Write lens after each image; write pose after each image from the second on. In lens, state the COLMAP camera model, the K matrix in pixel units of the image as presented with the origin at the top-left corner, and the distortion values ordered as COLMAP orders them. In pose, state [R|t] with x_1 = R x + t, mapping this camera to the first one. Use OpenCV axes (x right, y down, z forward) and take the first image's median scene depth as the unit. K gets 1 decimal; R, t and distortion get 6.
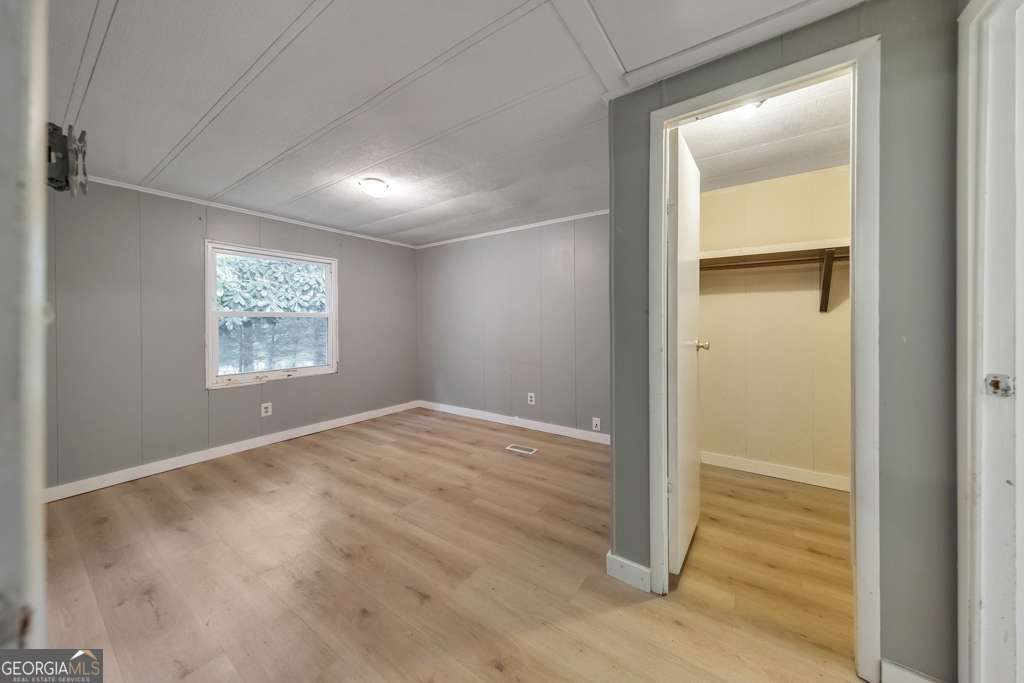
lens RADIAL K [[346.7, 0, 518.9], [0, 346.7, 322.1], [0, 0, 1]] dist [0.003062, 0.000188]
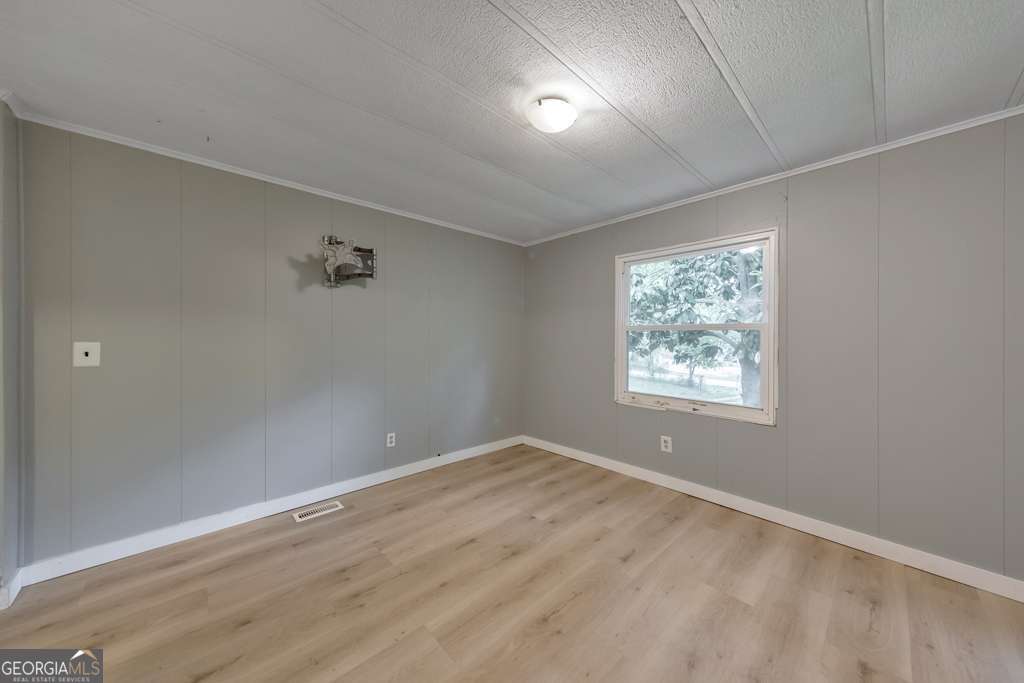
lens RADIAL K [[346.7, 0, 507.0], [0, 346.7, 337.6], [0, 0, 1]] dist [0.003062, 0.000188]
pose [[-0.223060, 0.004666, -0.974794, 0.176545], [-0.004273, 0.999974, 0.005765, -0.002032], [0.974795, 0.005451, -0.223035, 0.938861]]
